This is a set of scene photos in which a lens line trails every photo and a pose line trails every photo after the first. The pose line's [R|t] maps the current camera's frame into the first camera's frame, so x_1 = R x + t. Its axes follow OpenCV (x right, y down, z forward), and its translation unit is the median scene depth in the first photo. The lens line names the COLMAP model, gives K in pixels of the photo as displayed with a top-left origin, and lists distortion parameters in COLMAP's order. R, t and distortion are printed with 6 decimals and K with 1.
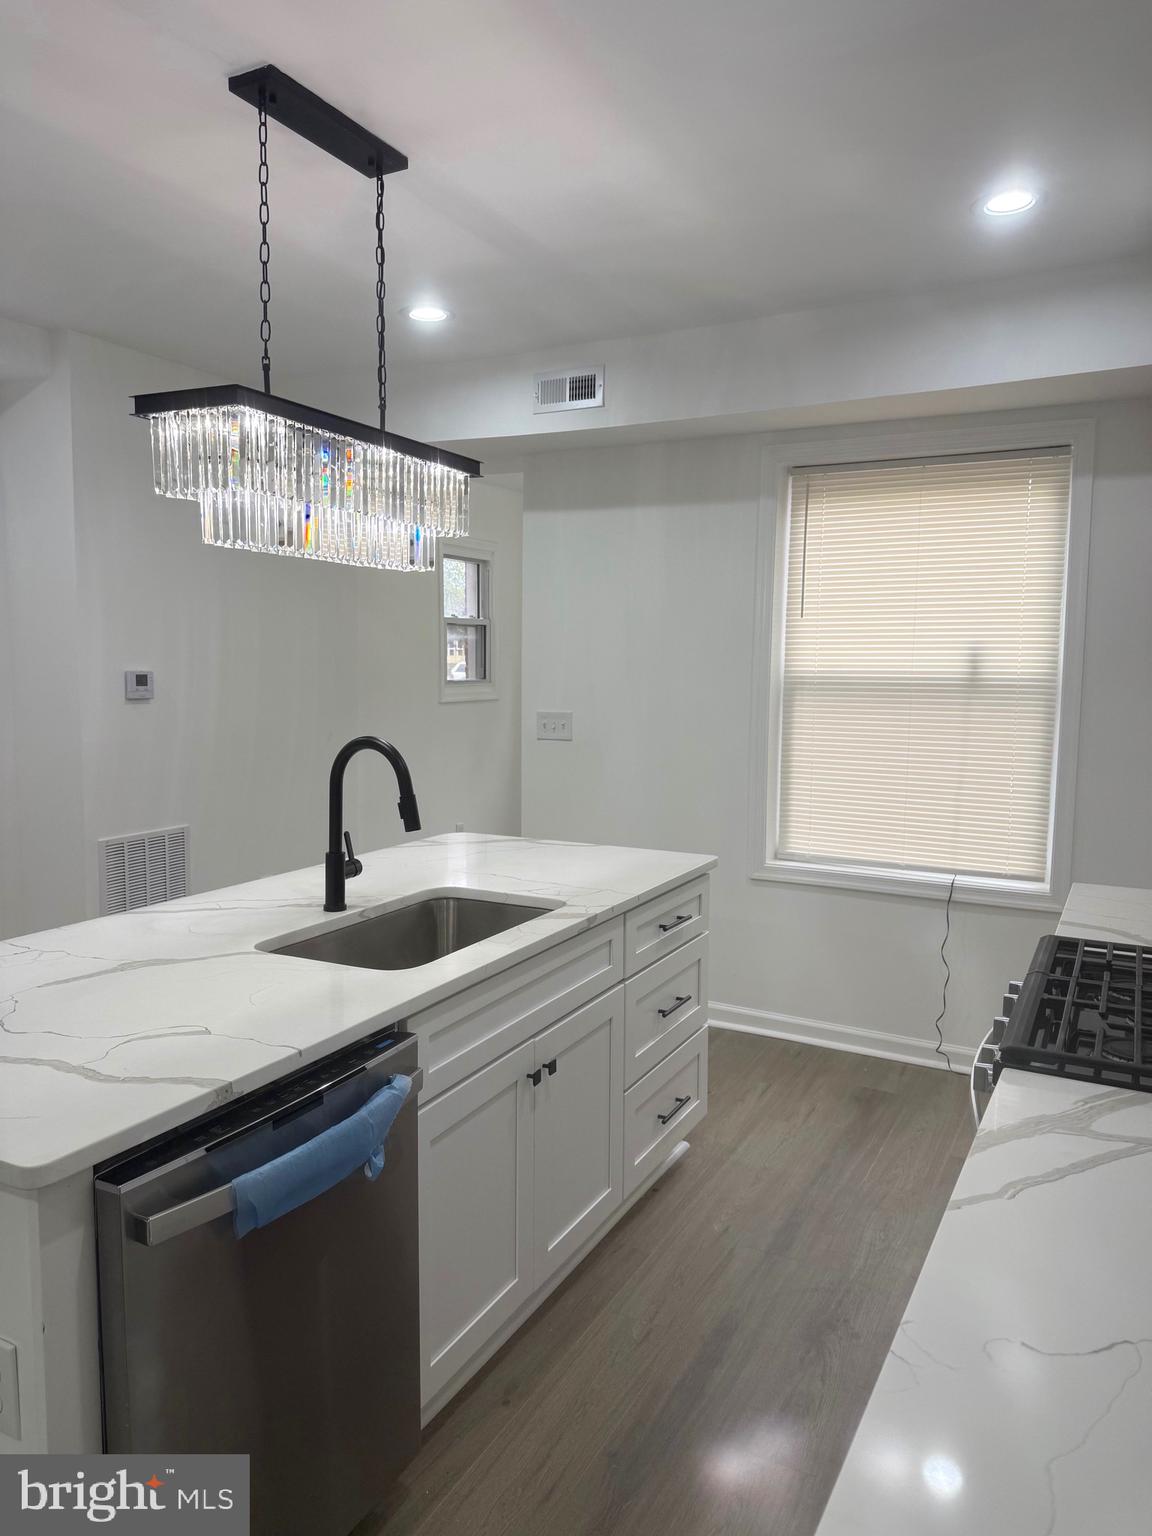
lens RADIAL K [[1070.6, 0, 576.0], [0, 1070.6, 768.0], [0, 0, 1]] dist [0.061221, -0.112947]
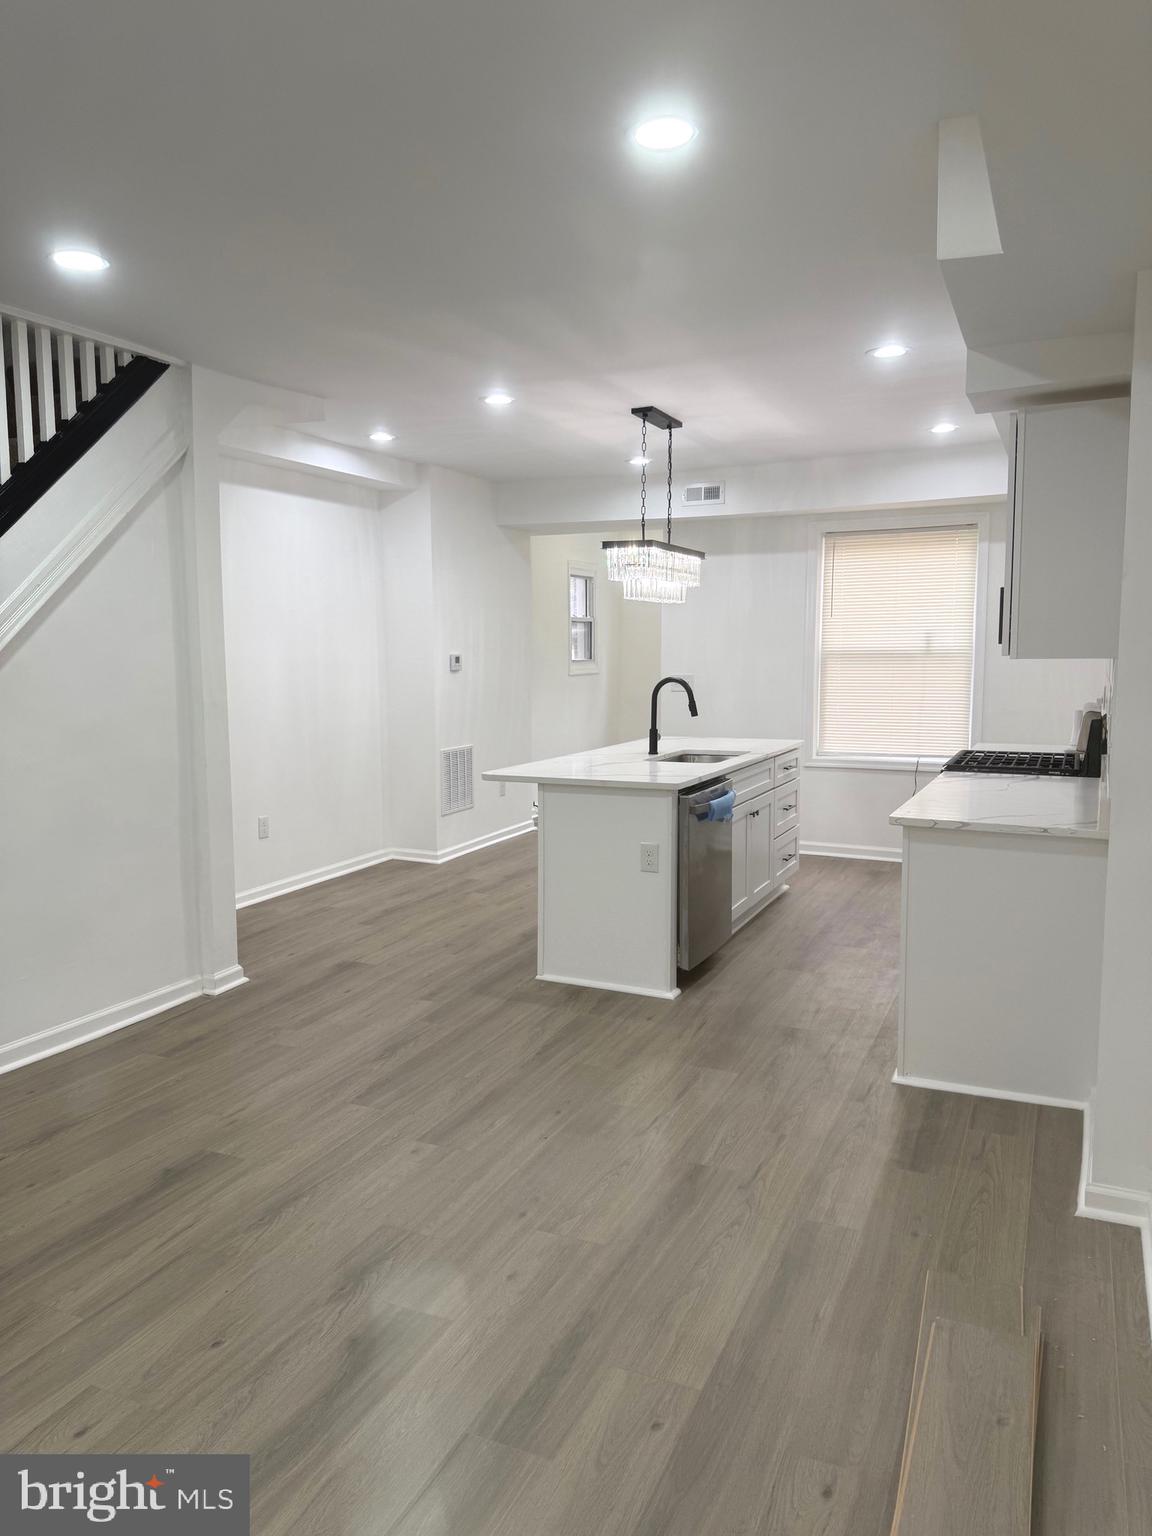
lens RADIAL K [[1070.6, 0, 576.0], [0, 1070.6, 768.0], [0, 0, 1]] dist [0.061221, -0.112947]
pose [[0.998934, -0.019723, 0.041743, -0.308598], [0.019228, 0.999740, 0.012228, 0.083100], [-0.041974, -0.011412, 0.999054, -0.806347]]
